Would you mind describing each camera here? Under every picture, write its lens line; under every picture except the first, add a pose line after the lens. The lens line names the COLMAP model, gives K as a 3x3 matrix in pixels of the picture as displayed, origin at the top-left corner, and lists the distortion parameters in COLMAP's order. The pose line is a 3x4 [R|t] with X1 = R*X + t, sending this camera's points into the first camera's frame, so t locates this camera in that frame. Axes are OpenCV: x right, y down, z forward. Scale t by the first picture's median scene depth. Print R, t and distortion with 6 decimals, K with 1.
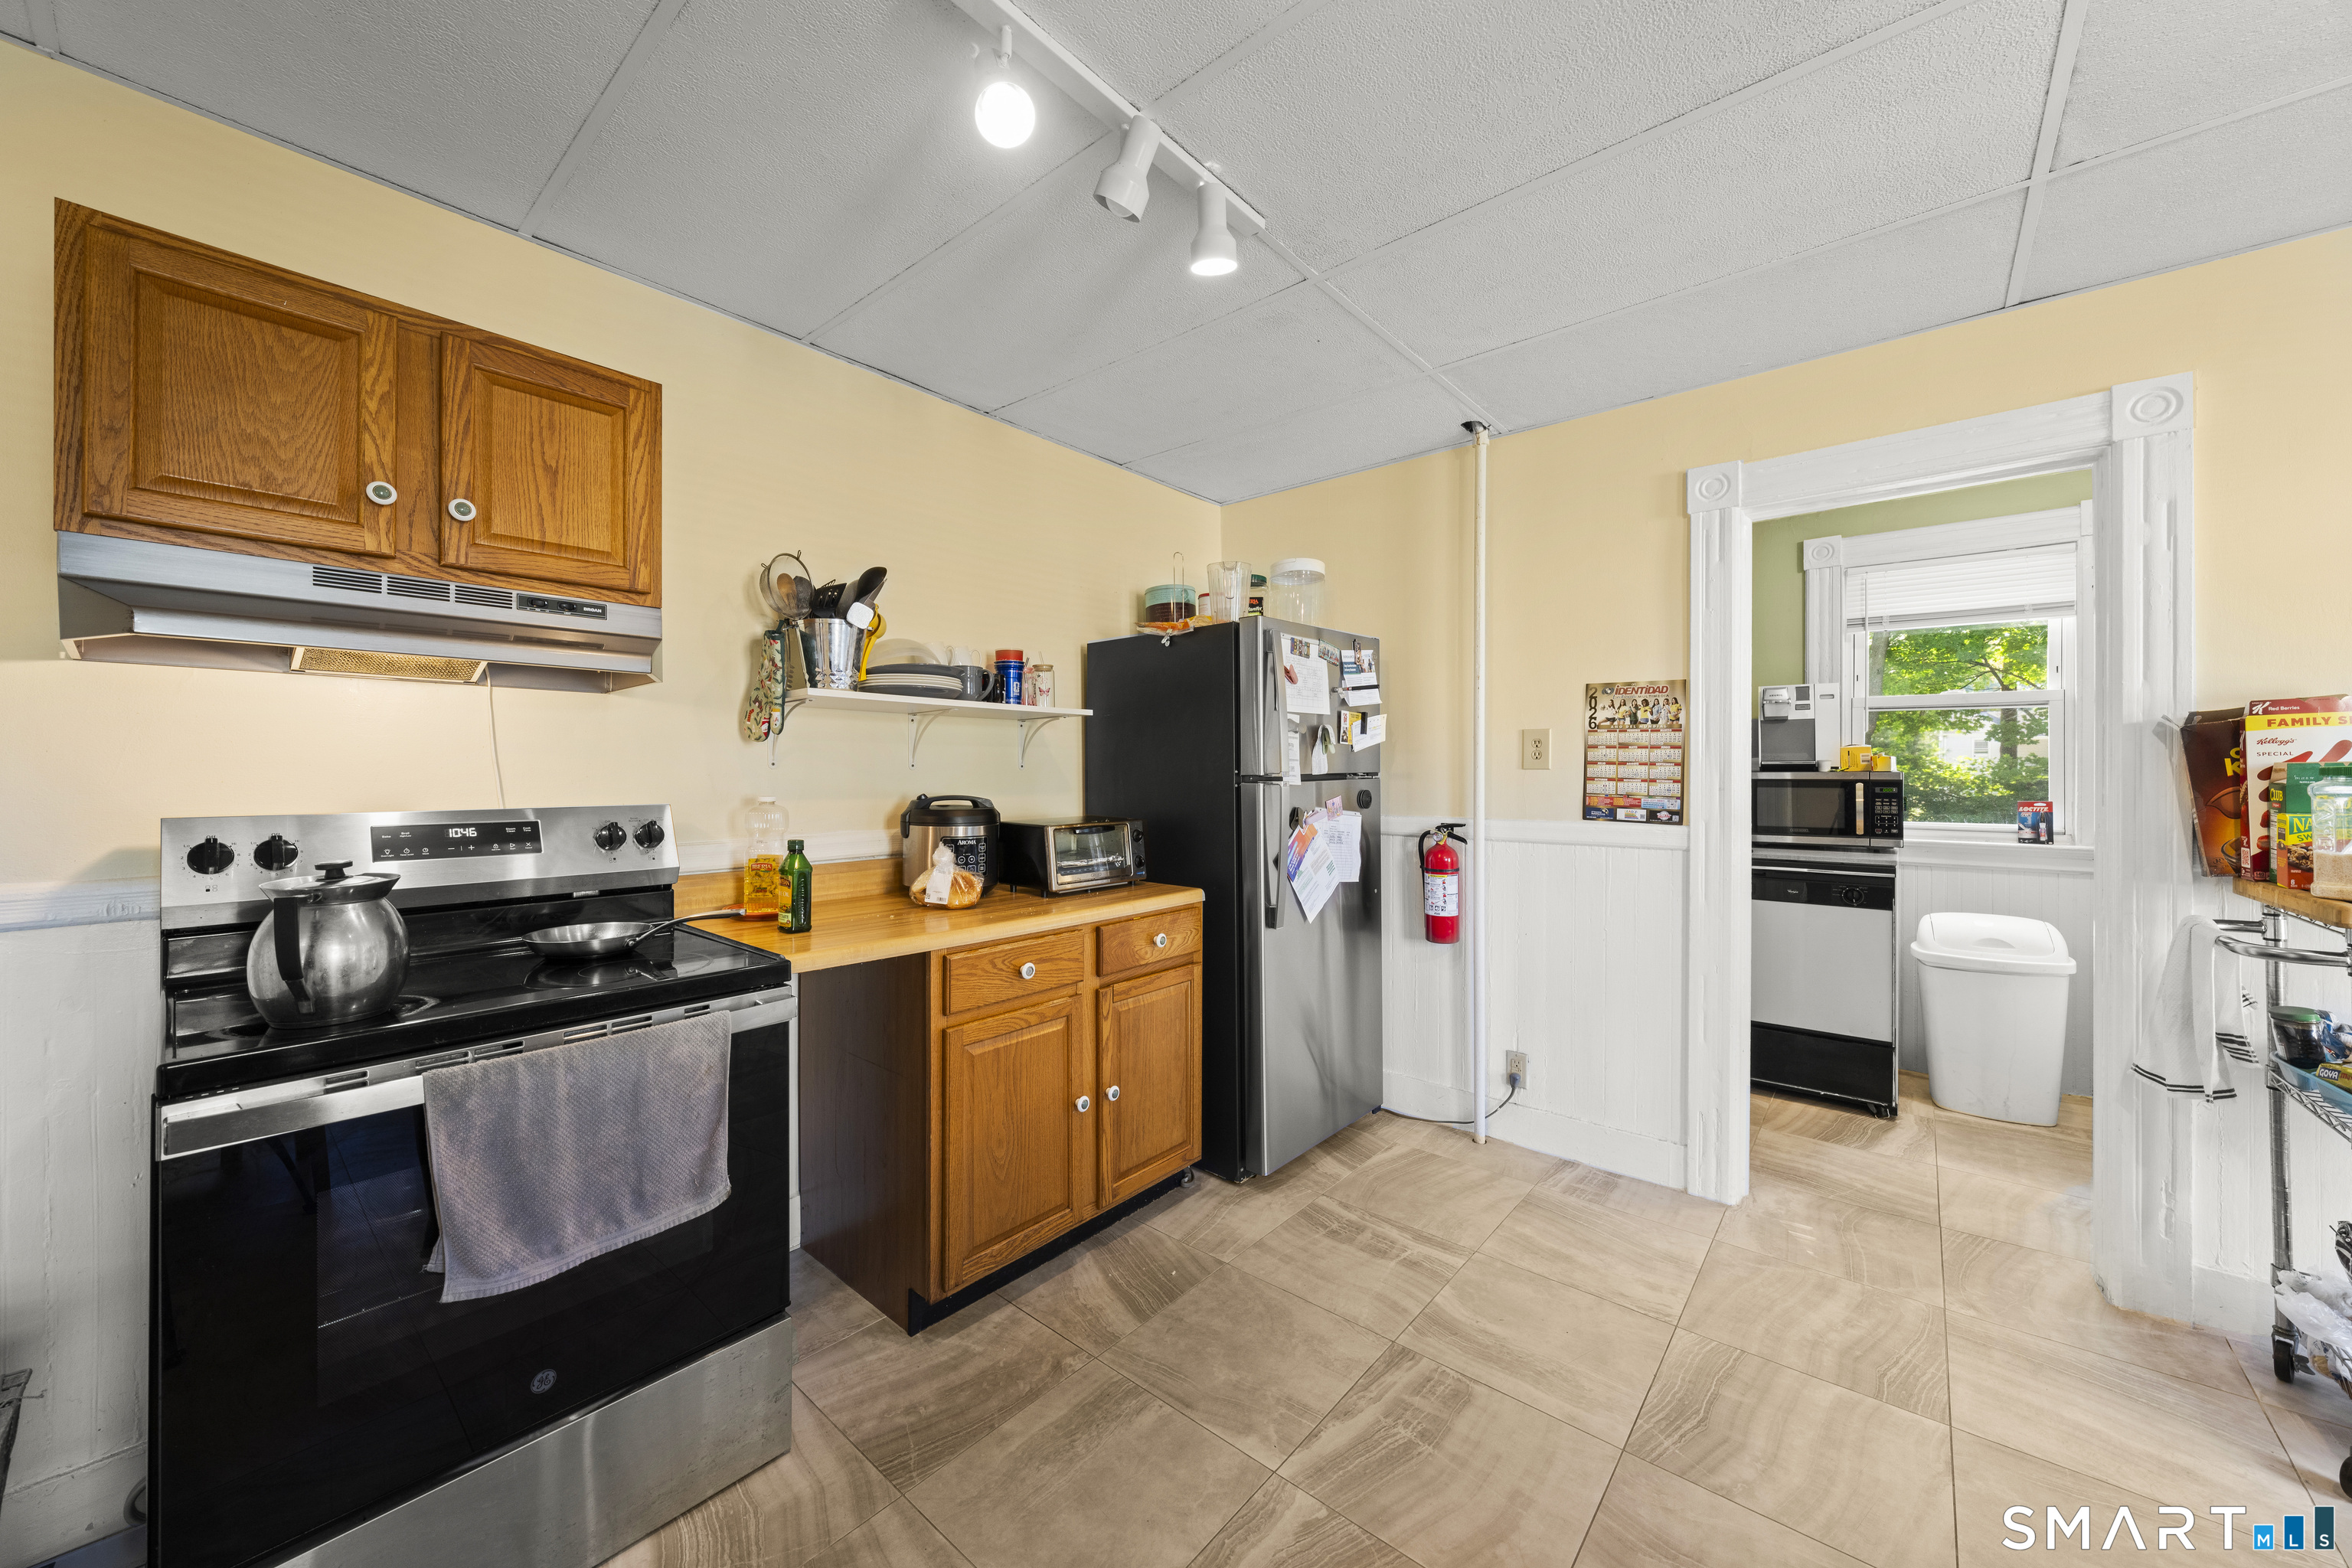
lens RADIAL K [[859.3, 0, 1168.5], [0, 859.3, 768.3], [0, 0, 1]] dist [-0.003192, 0.000842]
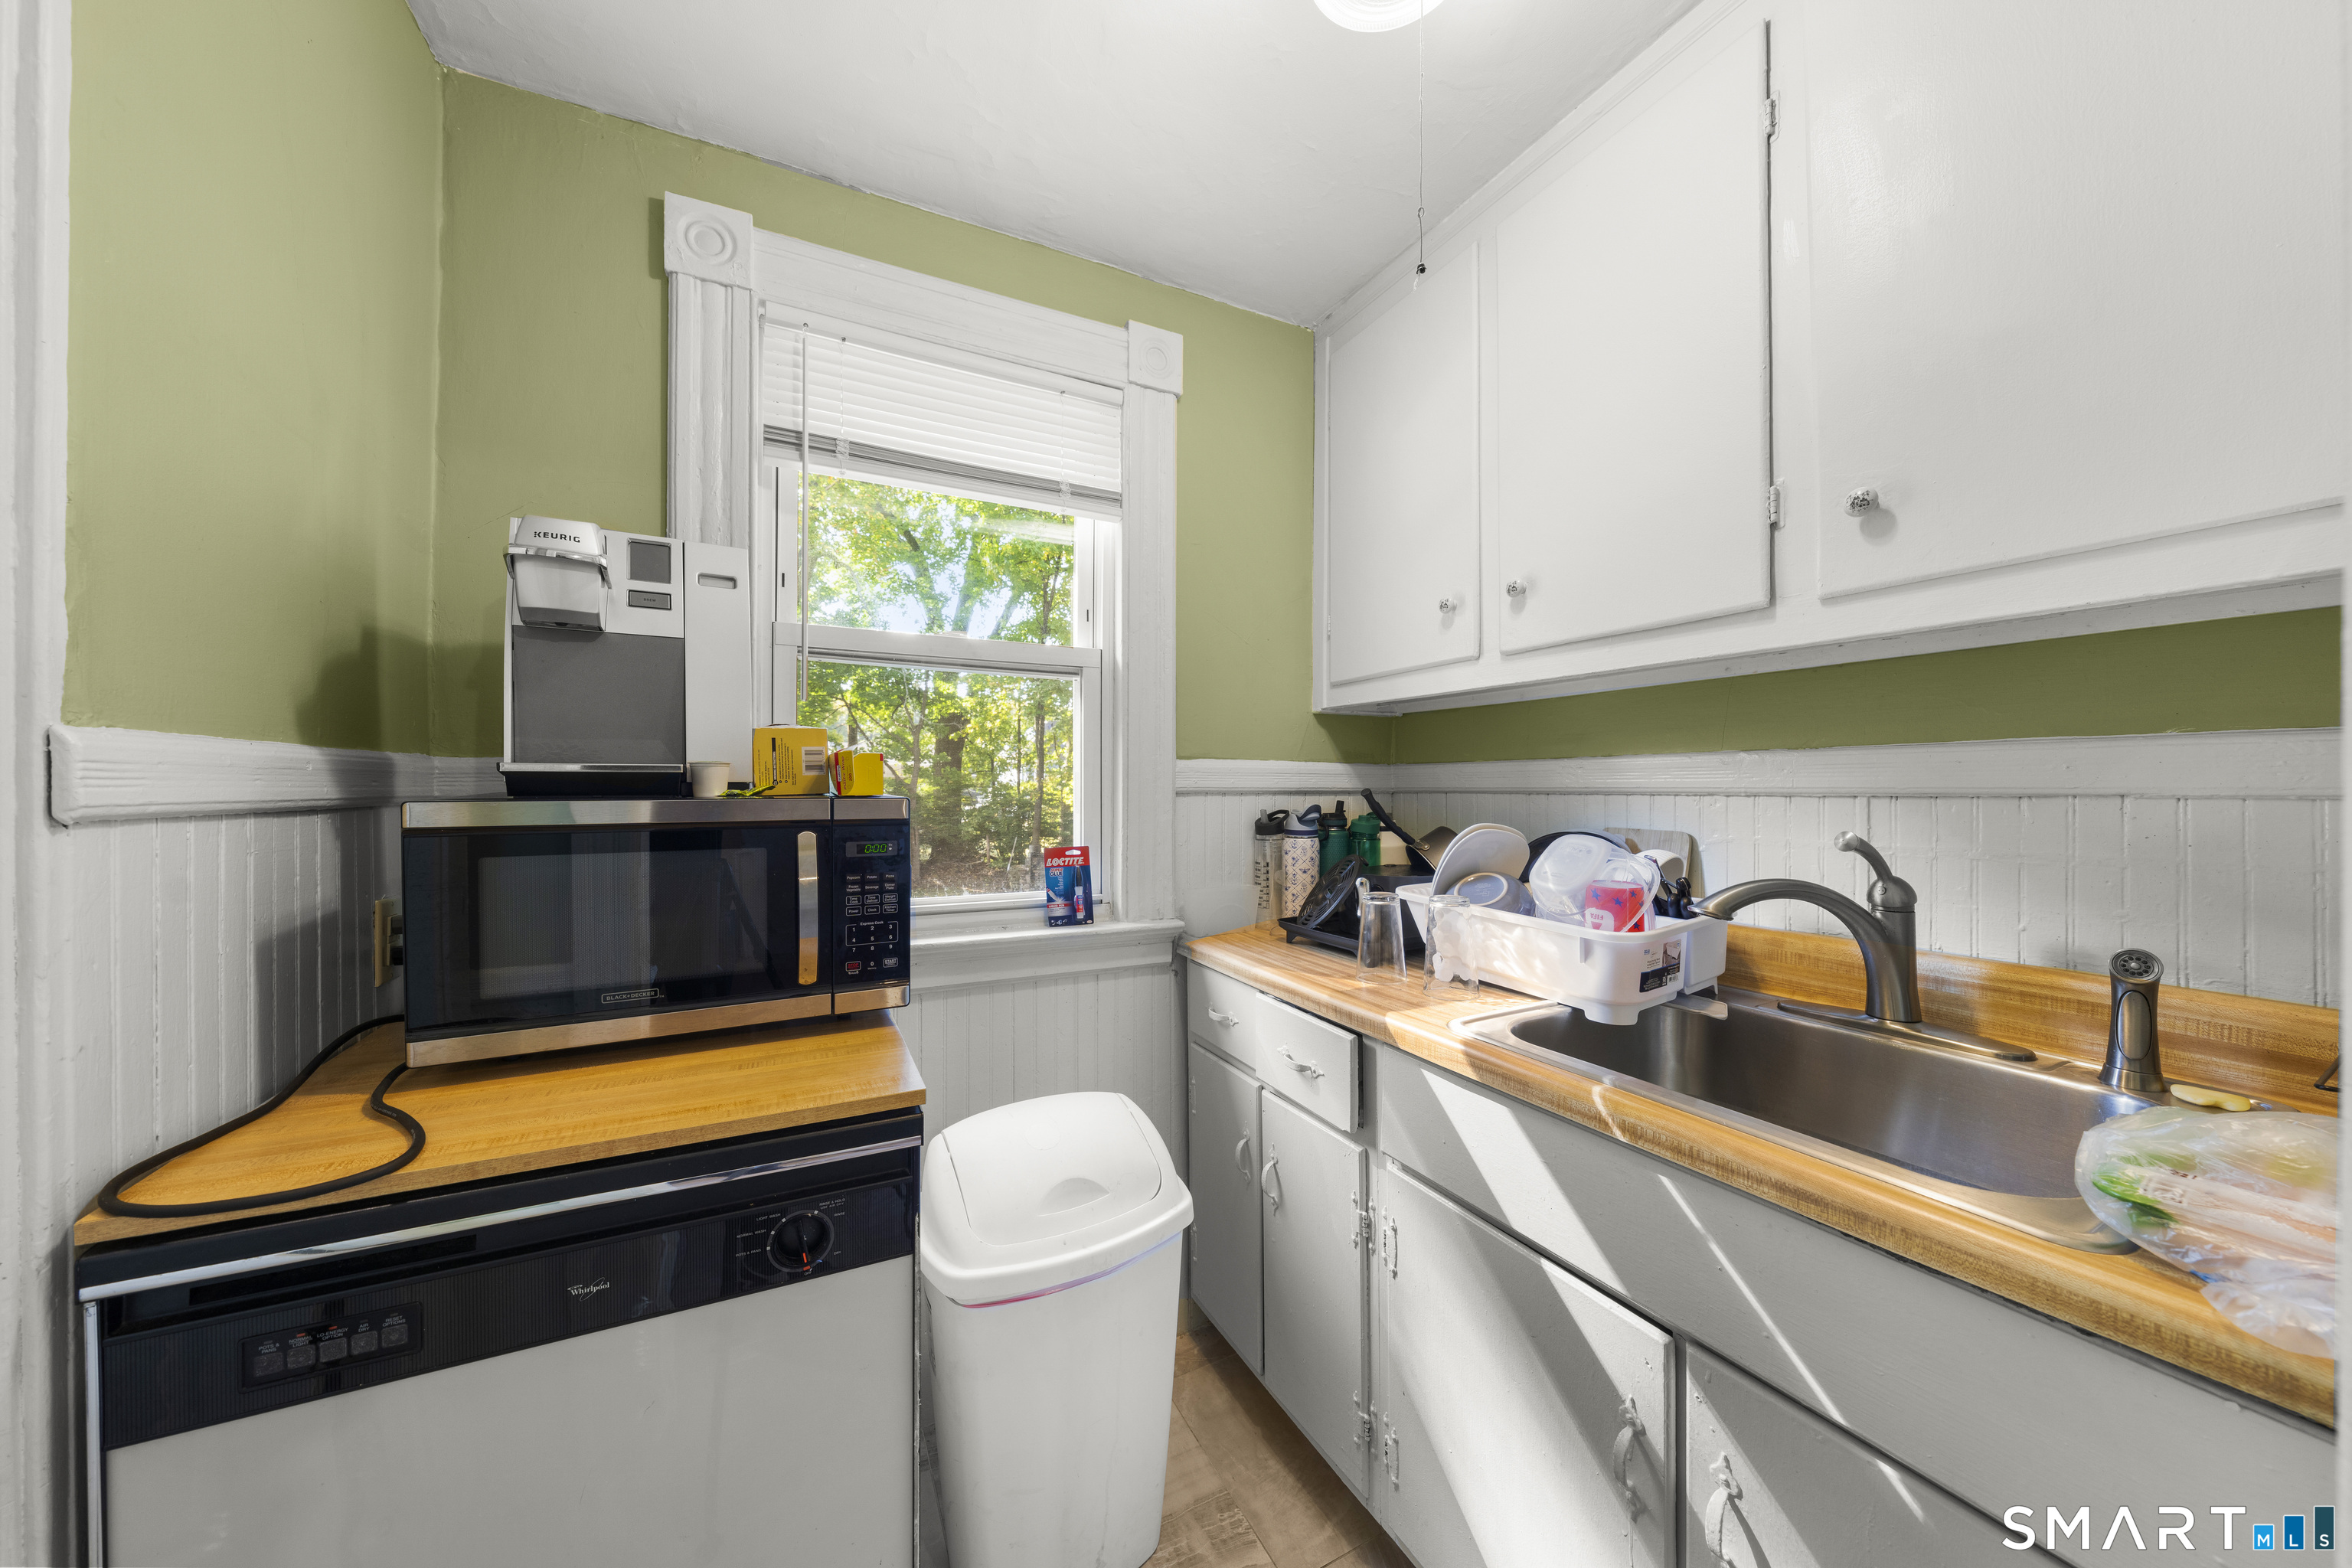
lens RADIAL K [[814.8, 0, 1184.3], [0, 814.8, 784.2], [0, 0, 1]] dist [-0.000993, -0.000519]
pose [[0.386588, 0.002080, 0.922250, 0.677449], [-0.001925, 0.999997, -0.001449, -0.000881], [-0.922250, -0.001215, 0.386591, 0.881876]]
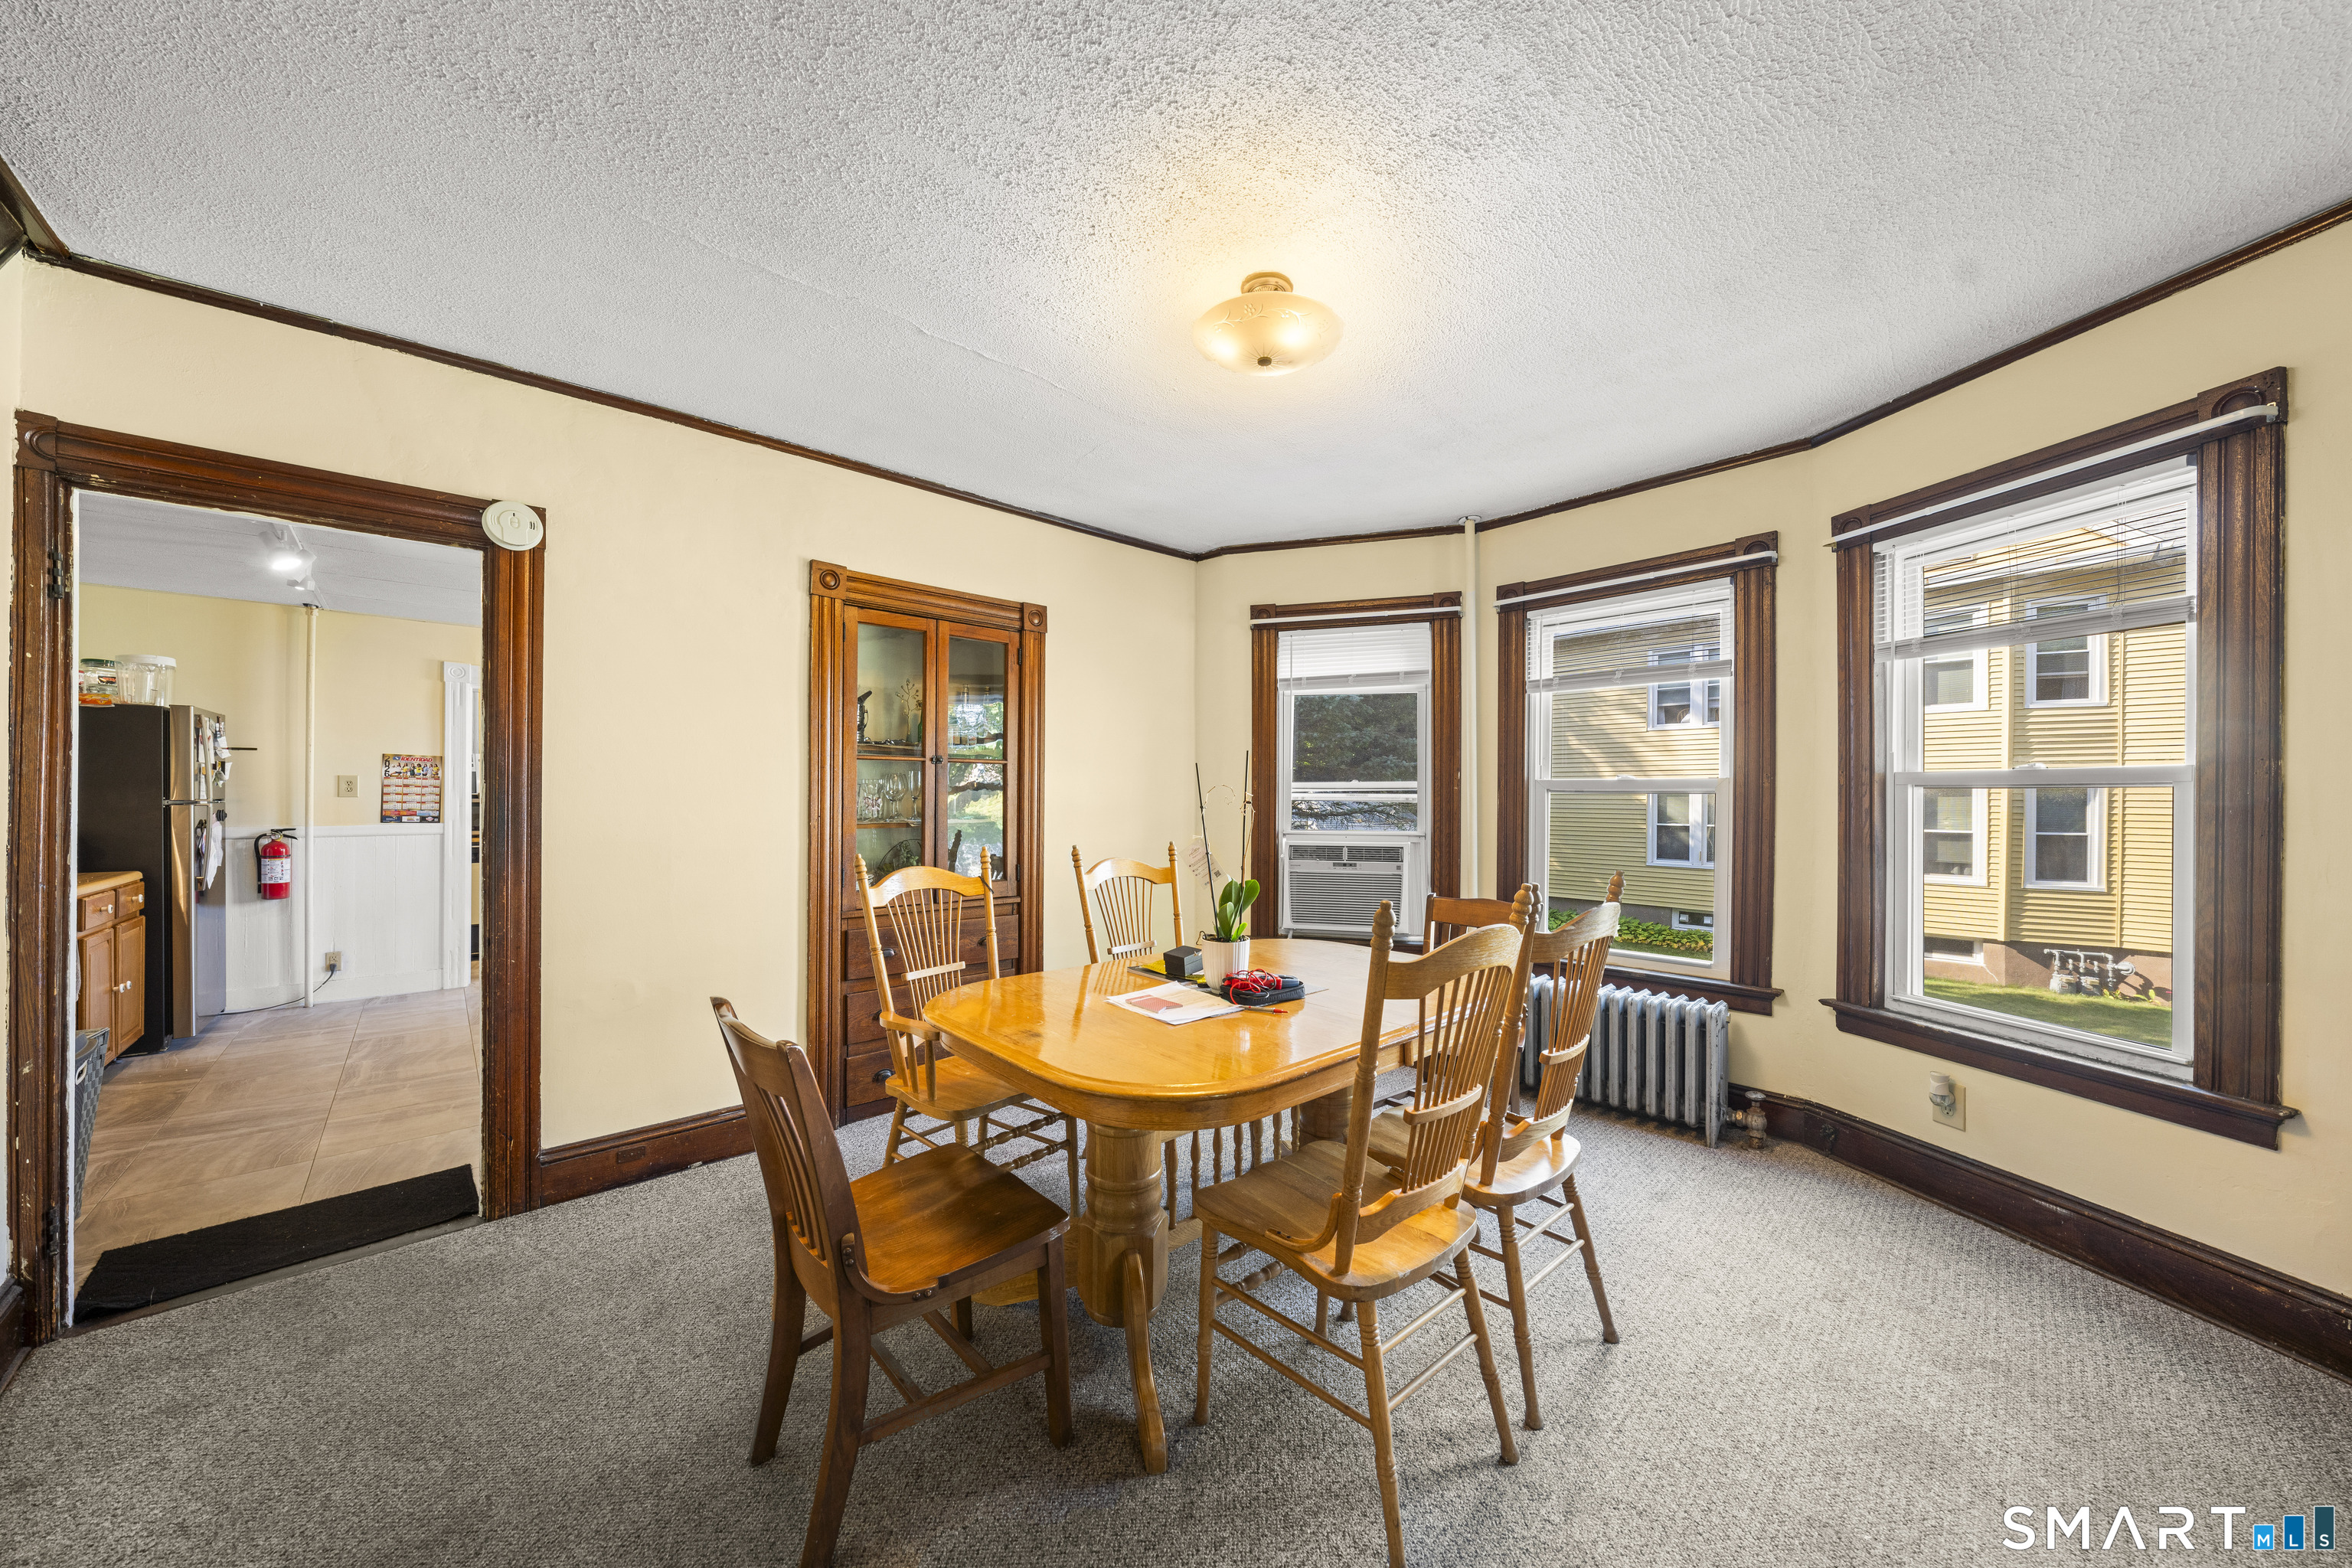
lens RADIAL K [[814.8, 0, 1174.0], [0, 814.8, 796.6], [0, 0, 1]] dist [-0.000993, -0.000519]
pose [[0.124680, 0.002552, 0.992194, -1.149449], [-0.002531, 0.999994, -0.002254, -0.000235], [-0.992194, -0.002231, 0.124686, -1.043531]]
